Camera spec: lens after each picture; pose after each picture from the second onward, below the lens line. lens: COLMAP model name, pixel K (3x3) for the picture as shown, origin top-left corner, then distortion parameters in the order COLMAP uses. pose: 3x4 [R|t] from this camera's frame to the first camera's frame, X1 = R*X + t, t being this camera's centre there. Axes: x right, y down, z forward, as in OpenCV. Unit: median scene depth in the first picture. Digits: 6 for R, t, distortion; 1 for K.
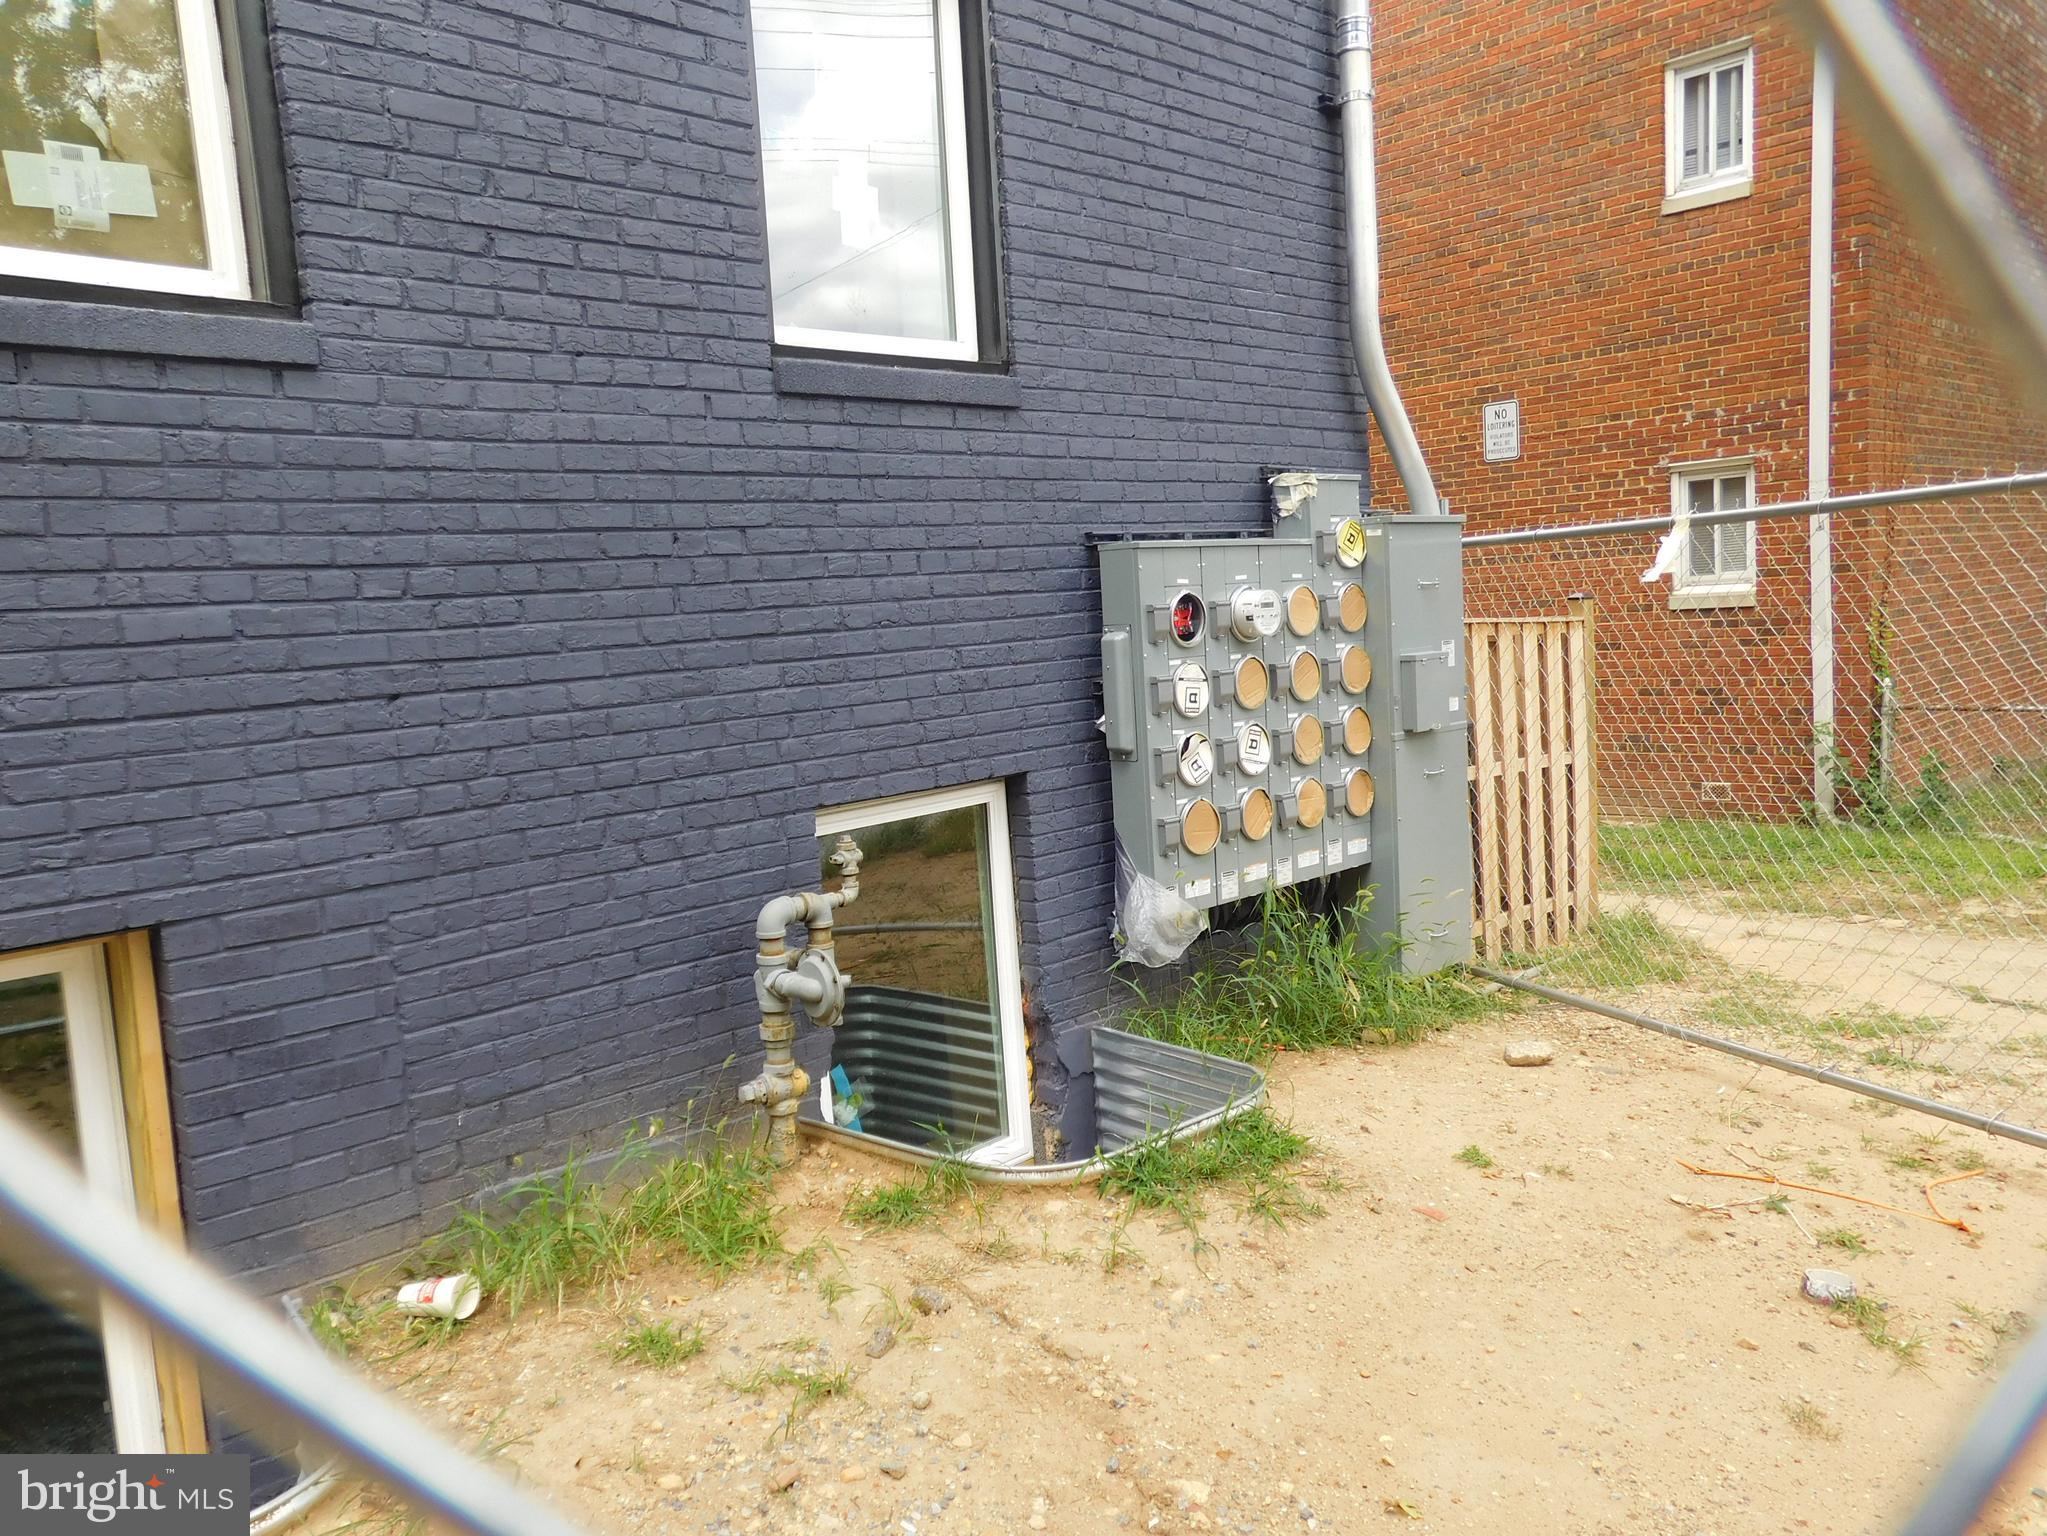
lens RADIAL K [[1519.0, 0, 1064.1], [0, 1519.0, 779.0], [0, 0, 1]] dist [-0.043998, 0.083843]
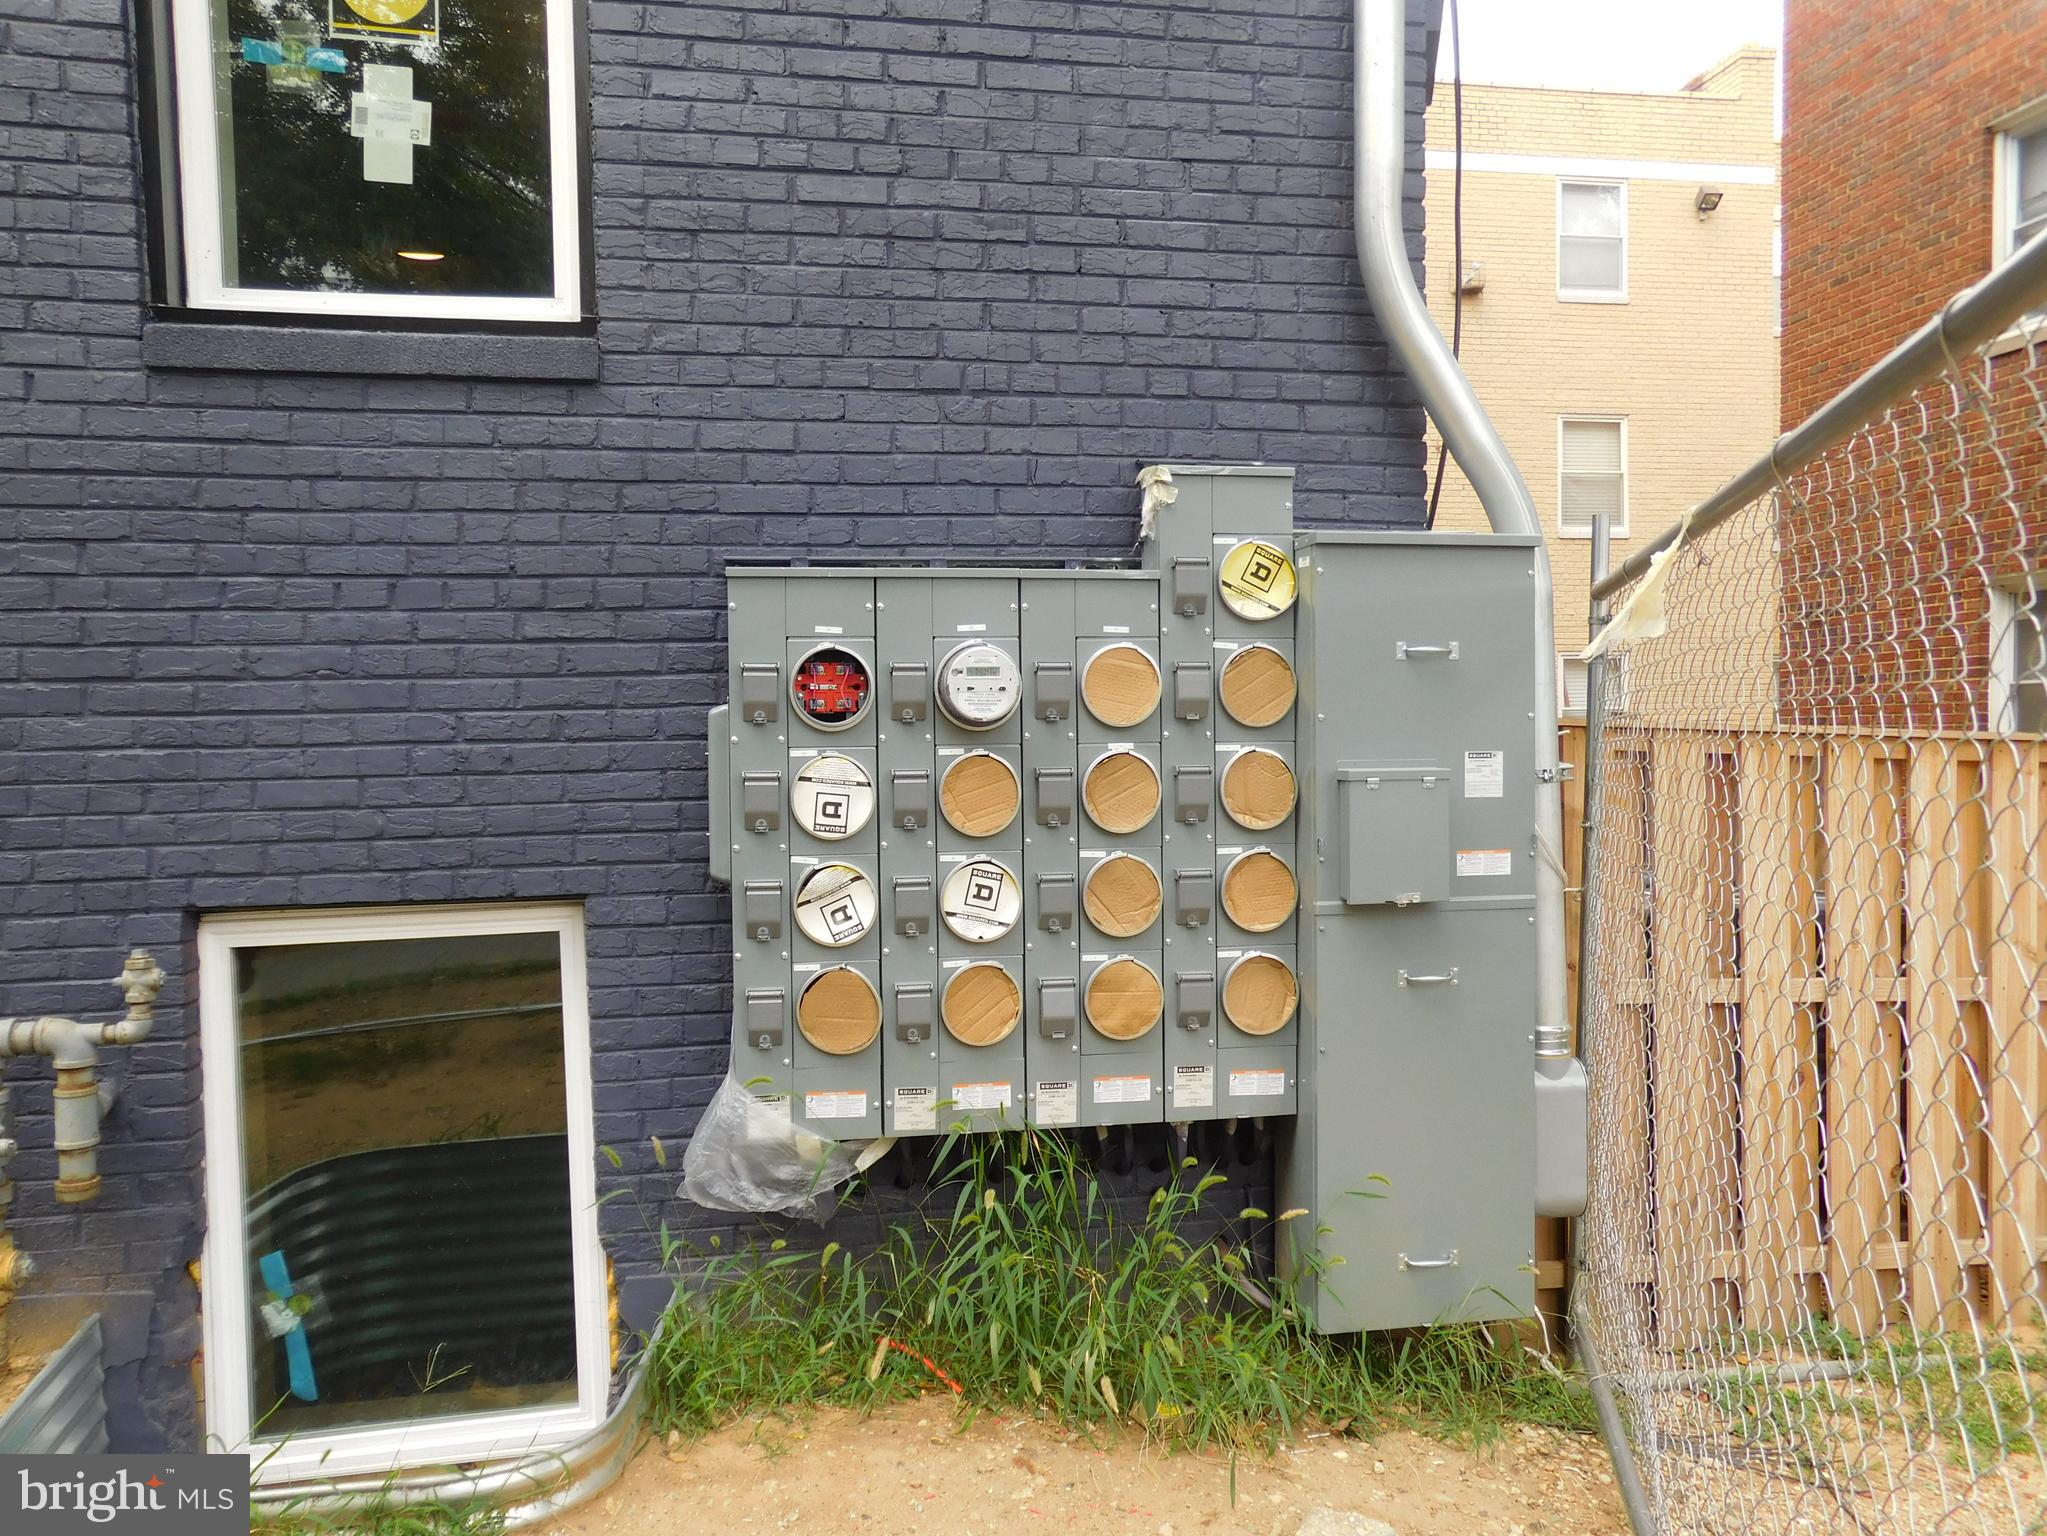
lens RADIAL K [[1519.0, 0, 1064.1], [0, 1519.0, 779.0], [0, 0, 1]] dist [-0.043998, 0.083843]
pose [[0.823166, 0.066453, -0.563899, 0.545081], [-0.100378, 0.994517, -0.029329, -0.059119], [0.558858, 0.080746, 0.825323, 0.537028]]
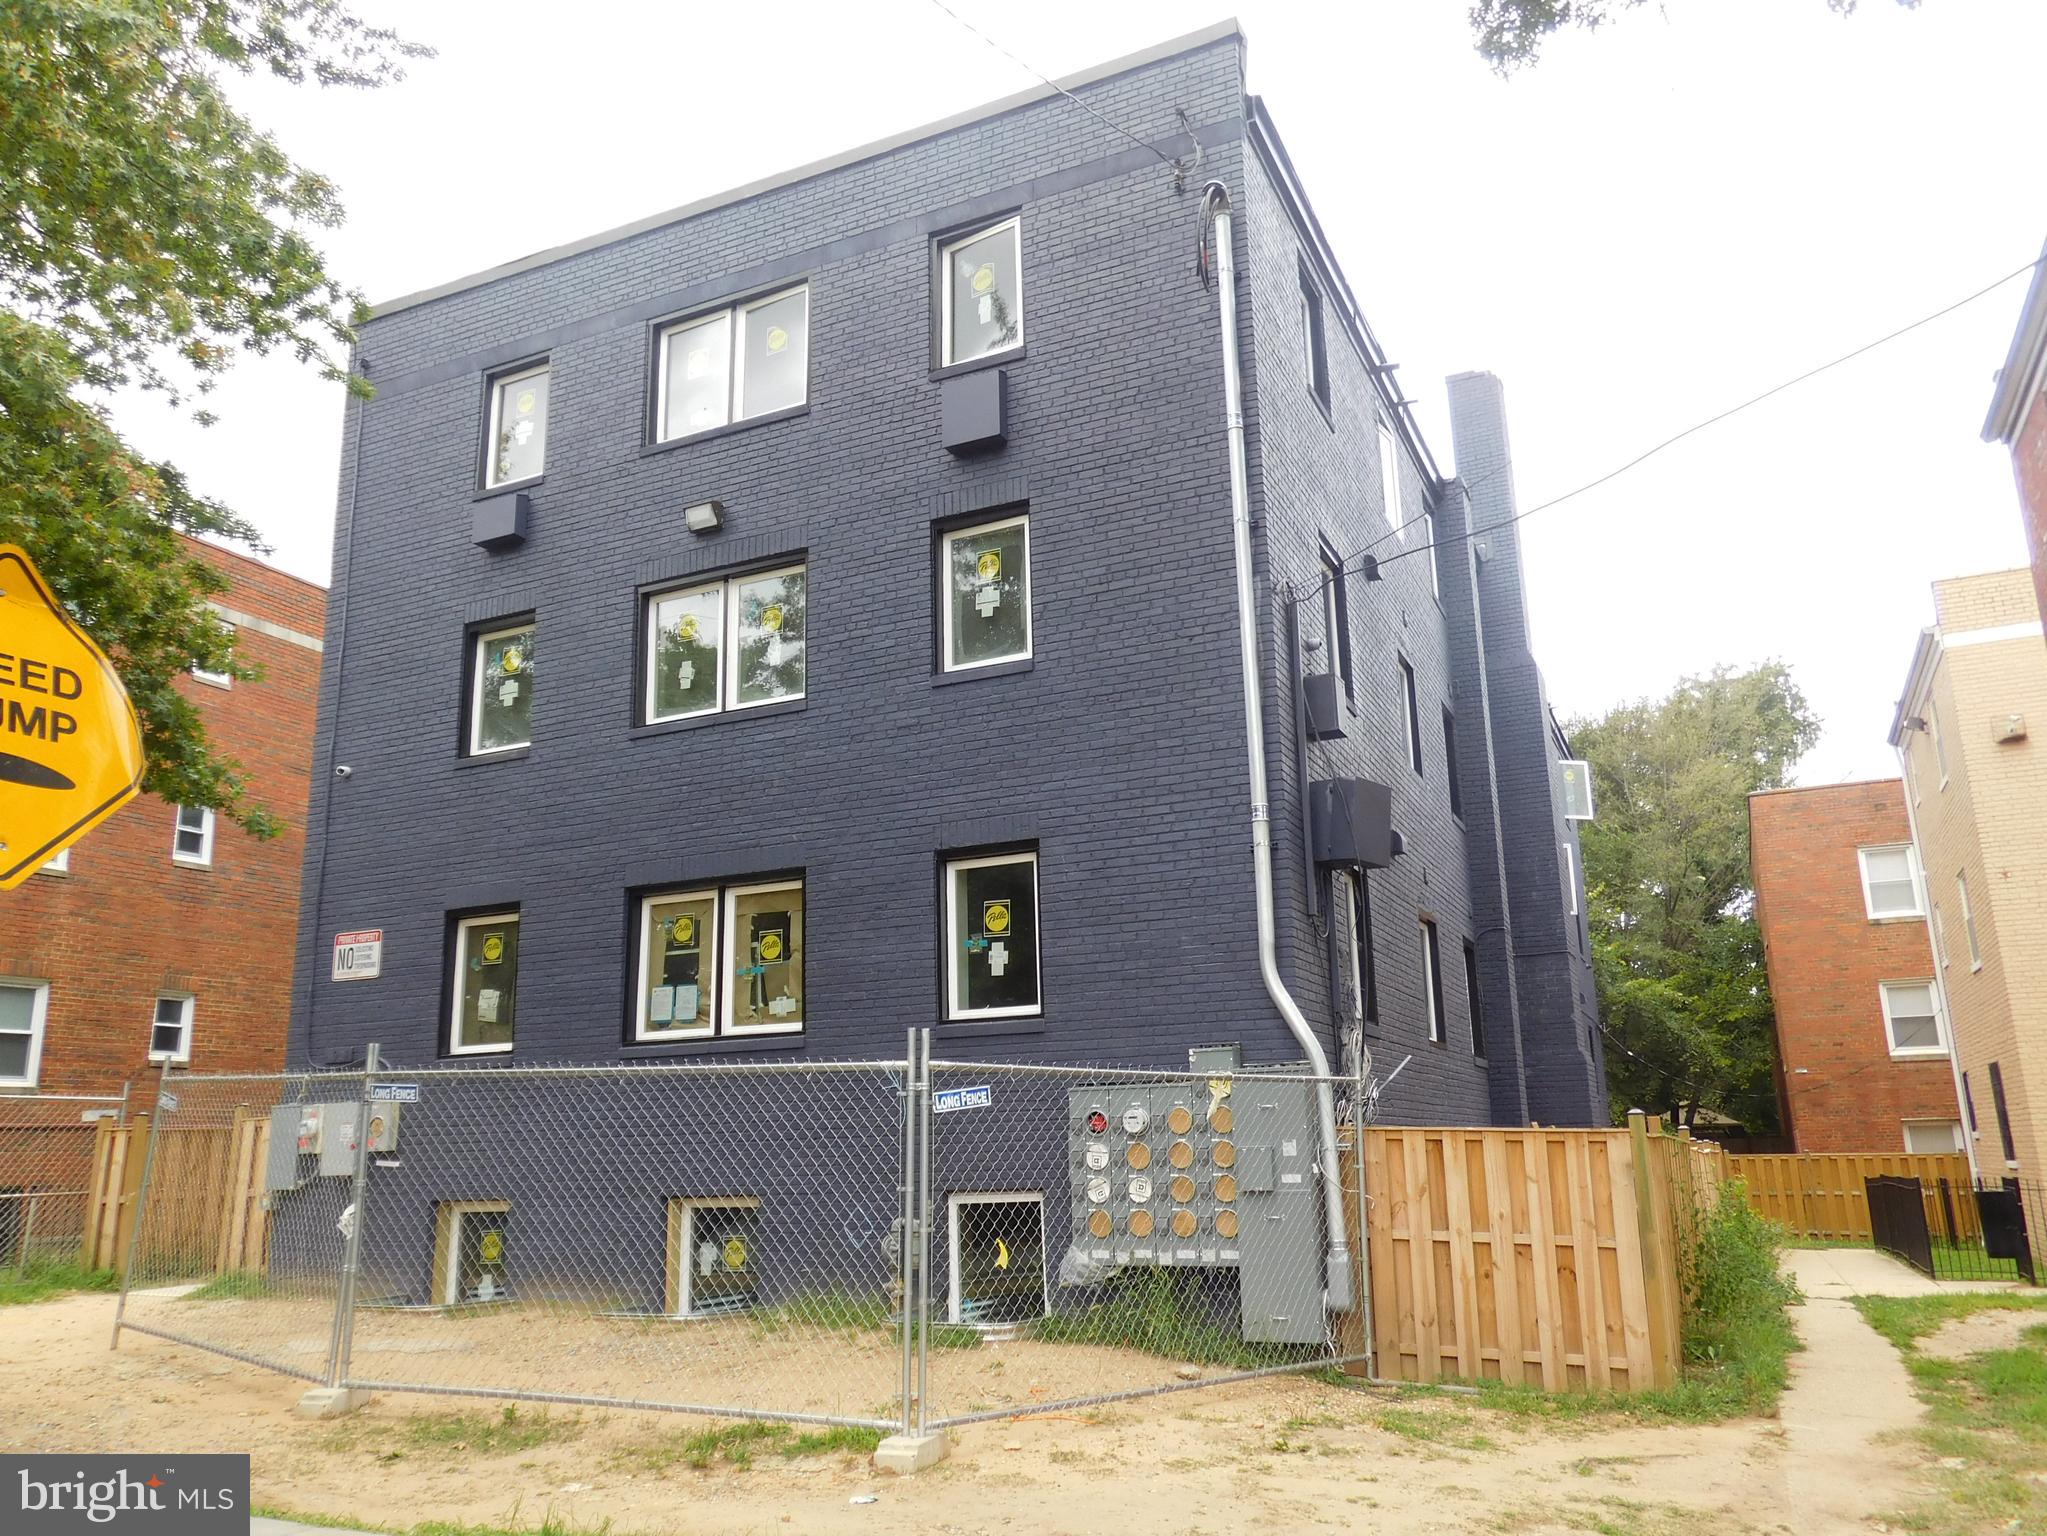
lens RADIAL K [[1519.0, 0, 1064.1], [0, 1519.0, 779.0], [0, 0, 1]] dist [-0.043998, 0.083843]
pose [[0.363708, -0.170068, -0.915857, 2.193971], [-0.099258, 0.970519, -0.219637, -0.105048], [0.926210, 0.170790, 0.336105, 0.145506]]
